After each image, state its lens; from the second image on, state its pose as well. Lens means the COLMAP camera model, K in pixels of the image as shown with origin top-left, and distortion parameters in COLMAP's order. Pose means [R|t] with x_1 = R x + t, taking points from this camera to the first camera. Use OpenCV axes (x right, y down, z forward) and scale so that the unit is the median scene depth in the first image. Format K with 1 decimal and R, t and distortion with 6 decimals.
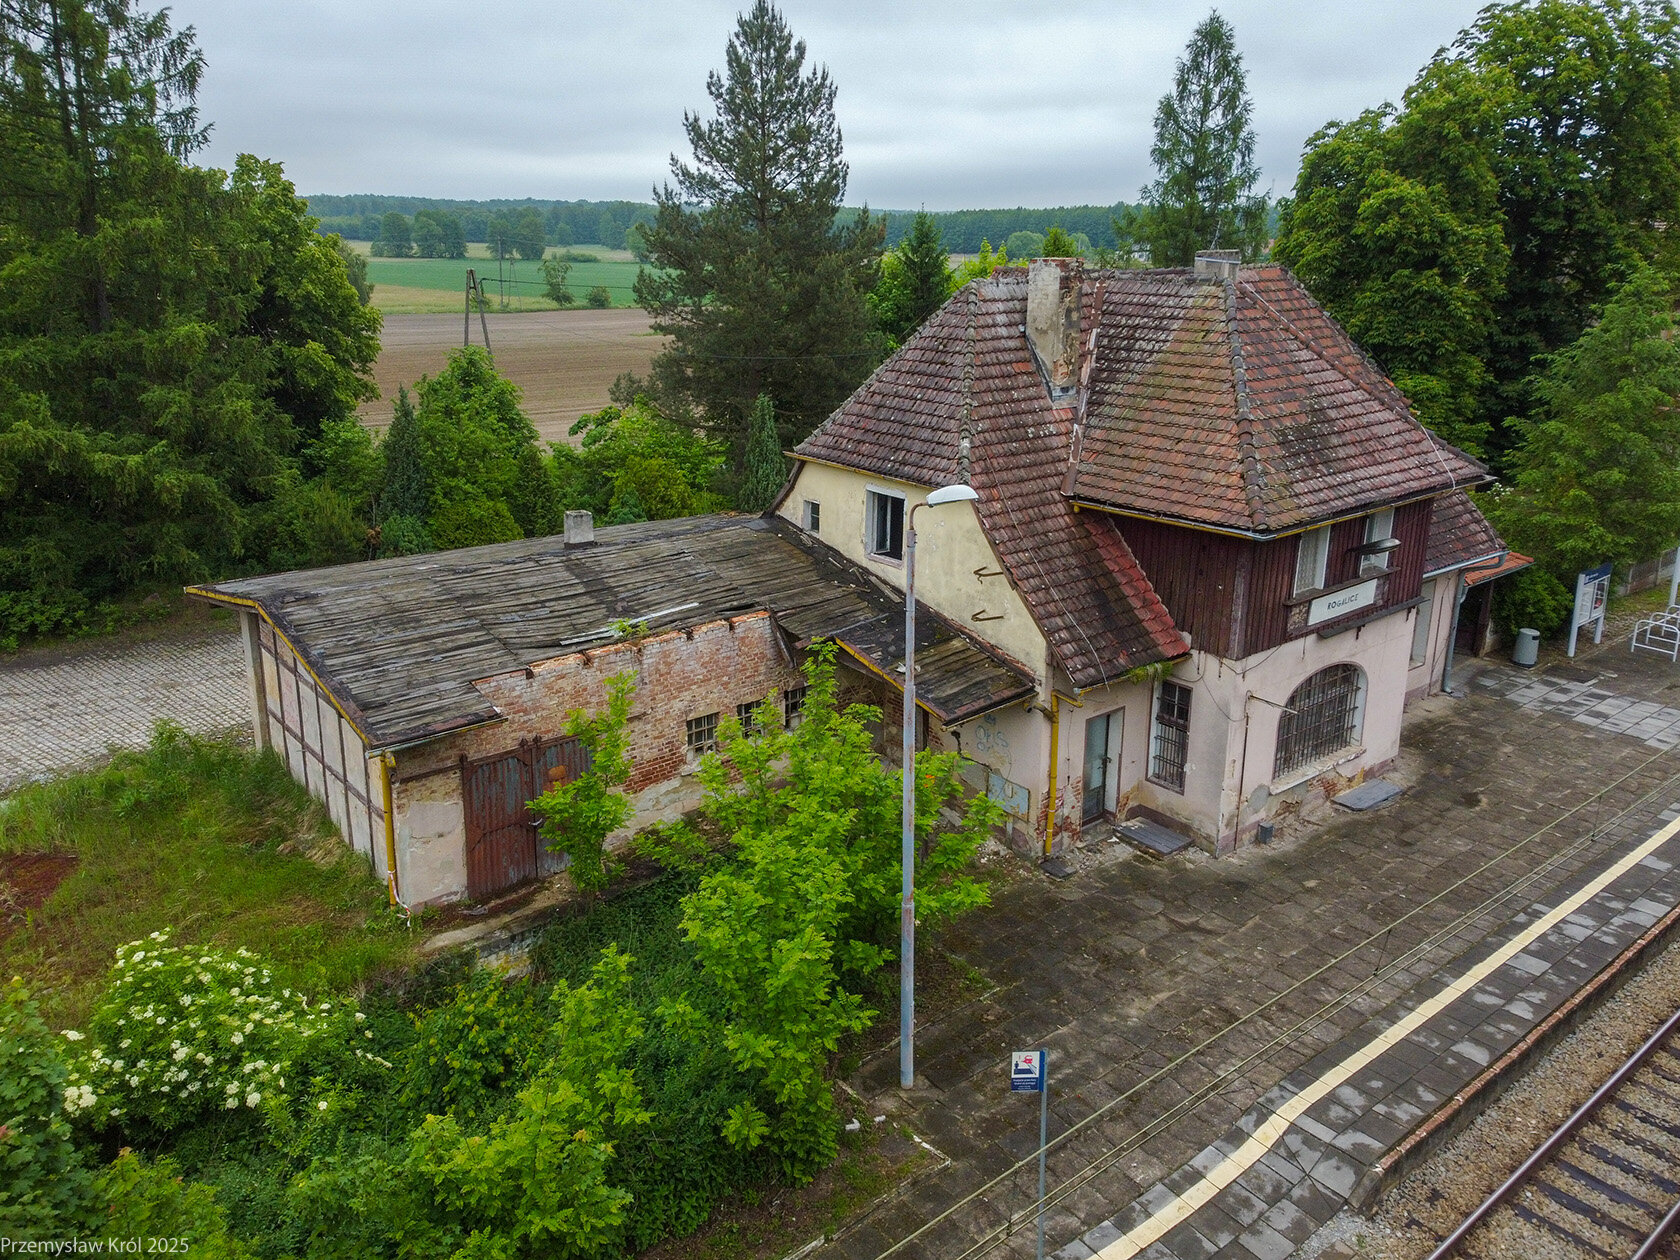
lens RADIAL K [[1200.9, 0, 840.0], [0, 1200.9, 630.0], [0, 0, 1]] dist [0.225070, -0.245388]
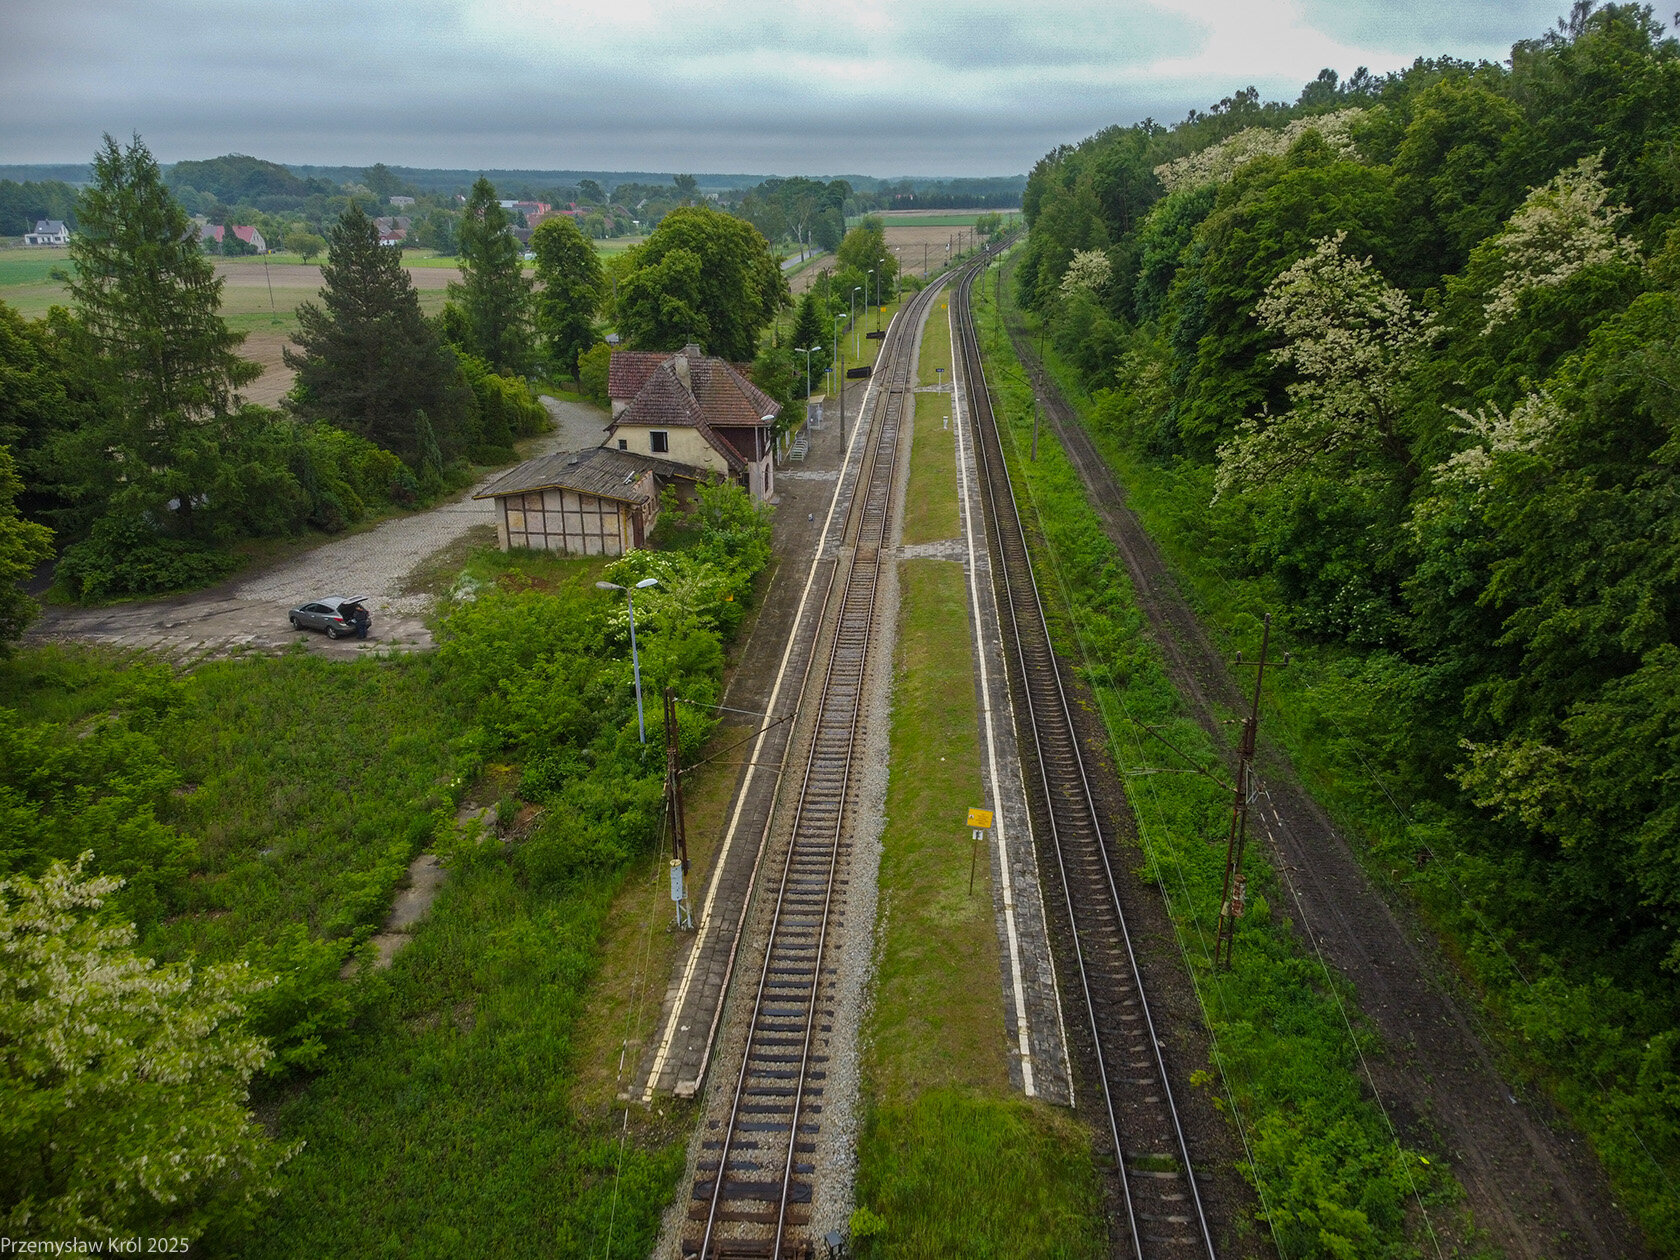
lens RADIAL K [[1200.9, 0, 840.0], [0, 1200.9, 630.0], [0, 0, 1]] dist [0.225070, -0.245388]
pose [[0.687195, -0.249514, 0.682280, -2.110561], [0.228480, 0.965741, 0.123051, 0.119349], [-0.689608, 0.071328, 0.720661, -1.756883]]
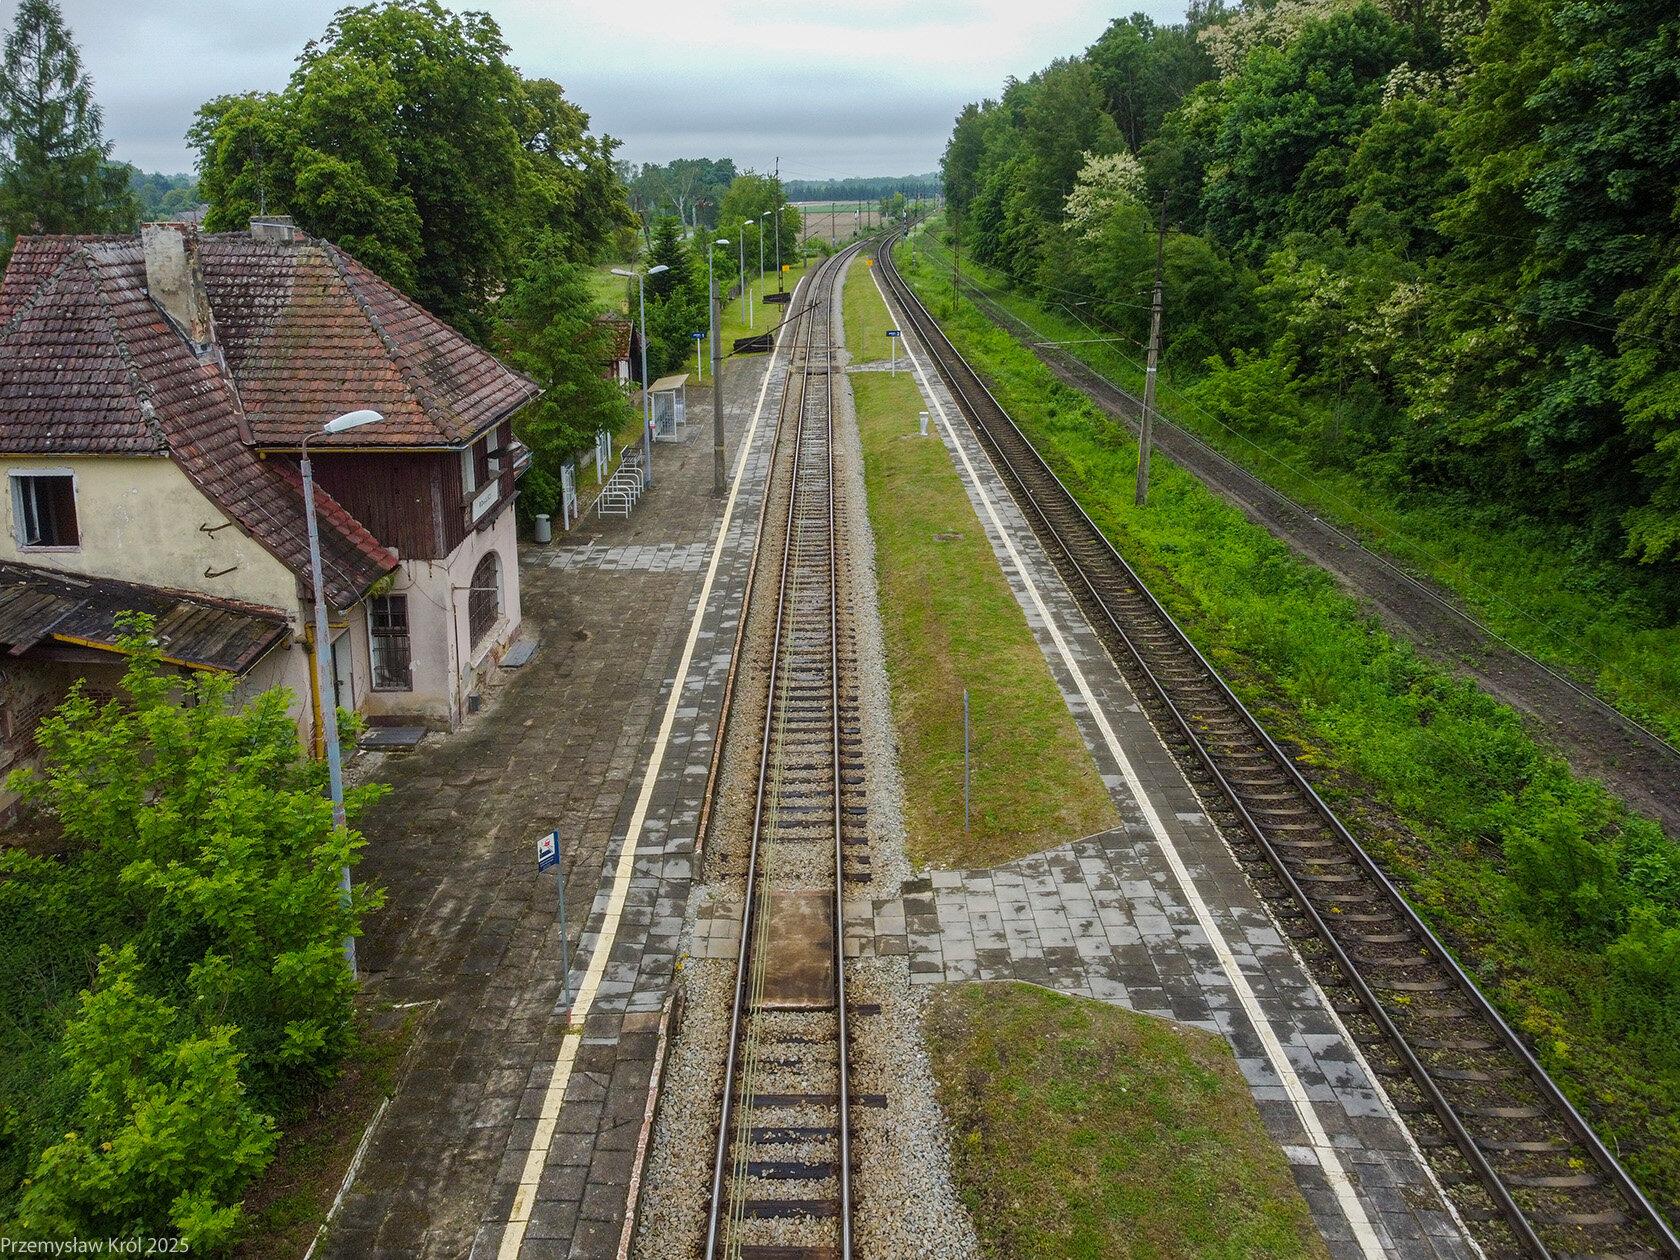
lens RADIAL K [[1209.1, 0, 778.0], [0, 1209.1, 575.1], [0, 0, 1]] dist [0.228143, -0.339700]
pose [[0.660706, -0.233643, 0.713357, -0.305146], [0.246884, 0.965093, 0.087430, 0.015592], [-0.708884, 0.118351, 0.695325, -0.053325]]
